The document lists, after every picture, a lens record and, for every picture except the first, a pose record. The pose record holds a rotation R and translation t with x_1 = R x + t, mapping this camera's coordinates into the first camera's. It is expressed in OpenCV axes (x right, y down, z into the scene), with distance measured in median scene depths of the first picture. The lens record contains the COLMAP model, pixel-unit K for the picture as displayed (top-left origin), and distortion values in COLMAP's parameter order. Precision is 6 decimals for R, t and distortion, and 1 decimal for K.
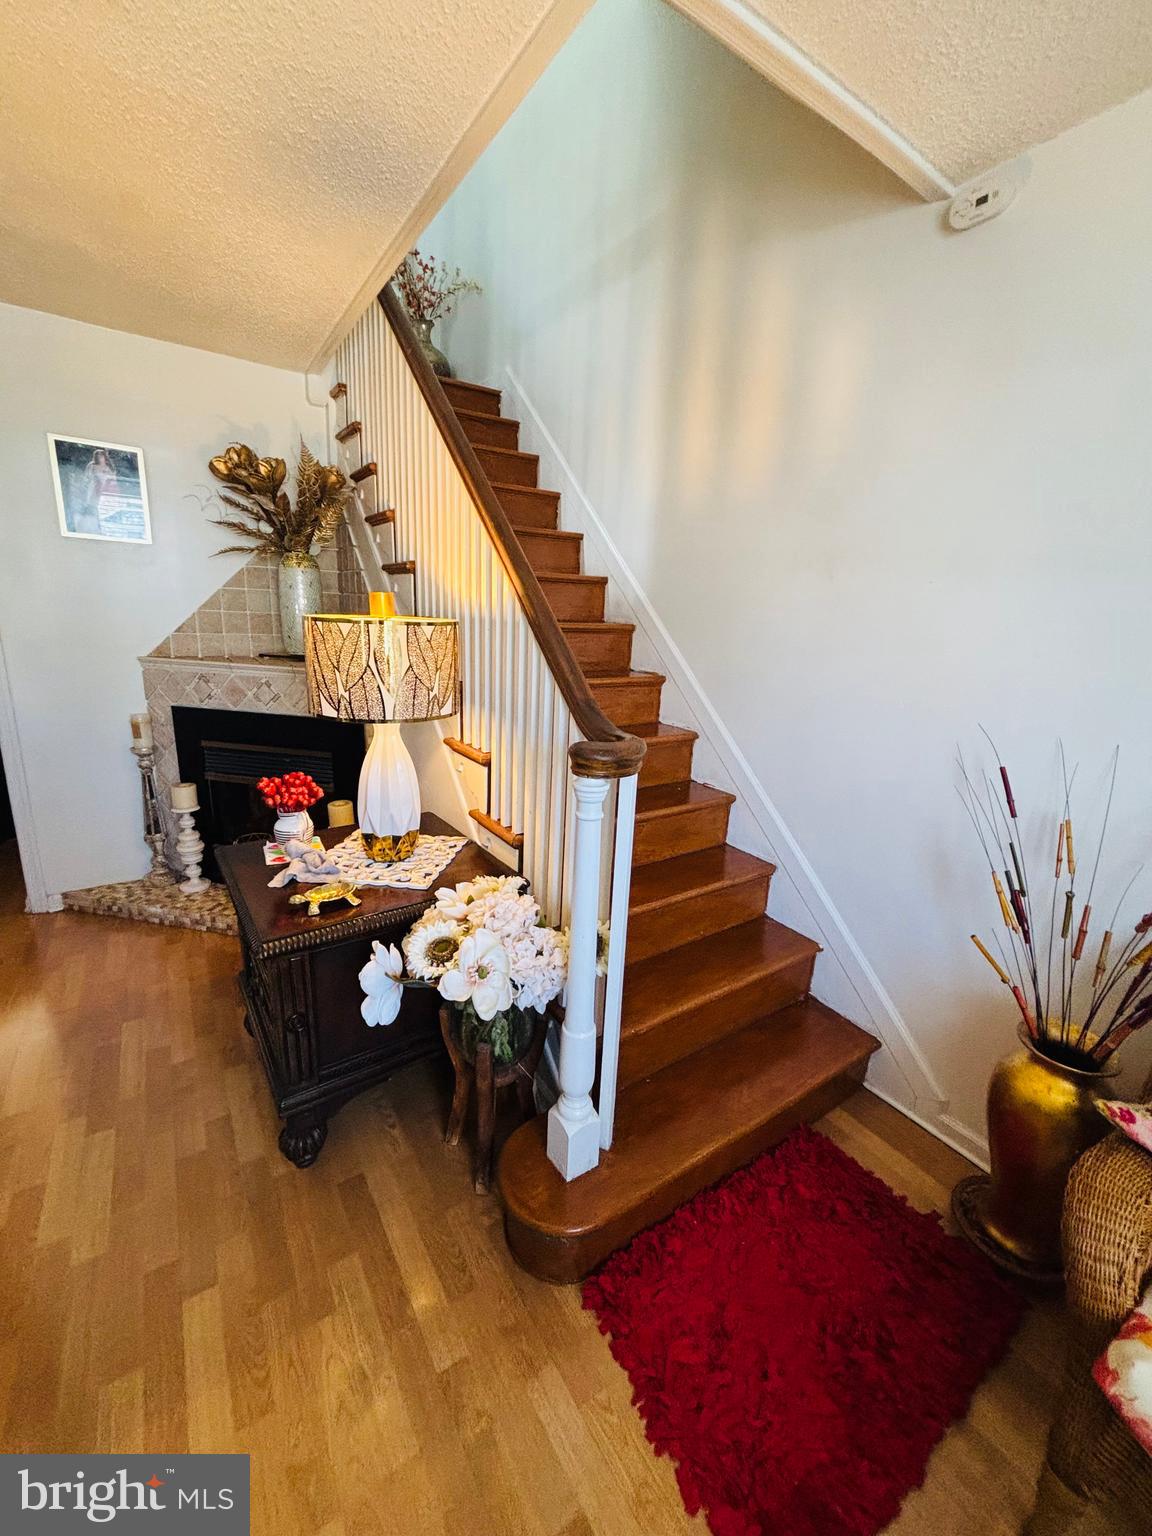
lens RADIAL K [[610.7, 0, 572.7], [0, 610.7, 758.1], [0, 0, 1]] dist [0.002606, -0.001541]
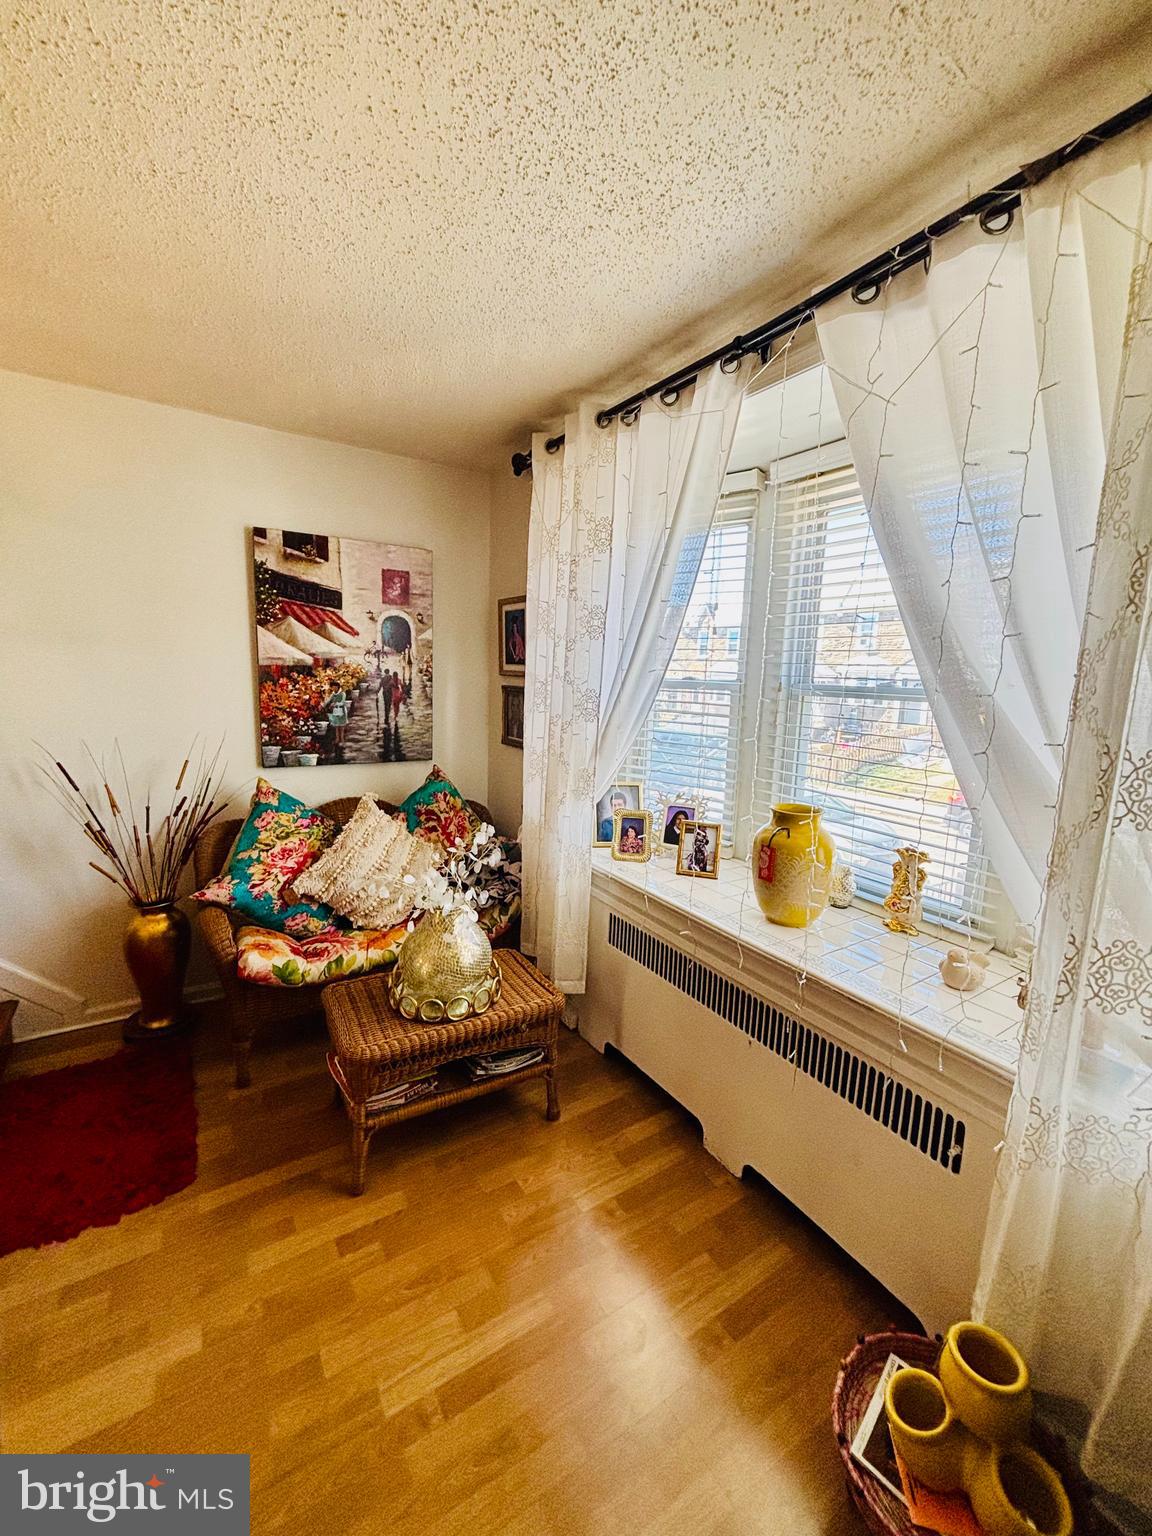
lens RADIAL K [[610.7, 0, 570.9], [0, 610.7, 768.5], [0, 0, 1]] dist [0.002606, -0.001541]
pose [[0.014541, -0.179604, 0.983631, -0.847751], [0.205686, 0.963234, 0.172839, 0.030758], [-0.978510, 0.199806, 0.050949, -0.366407]]
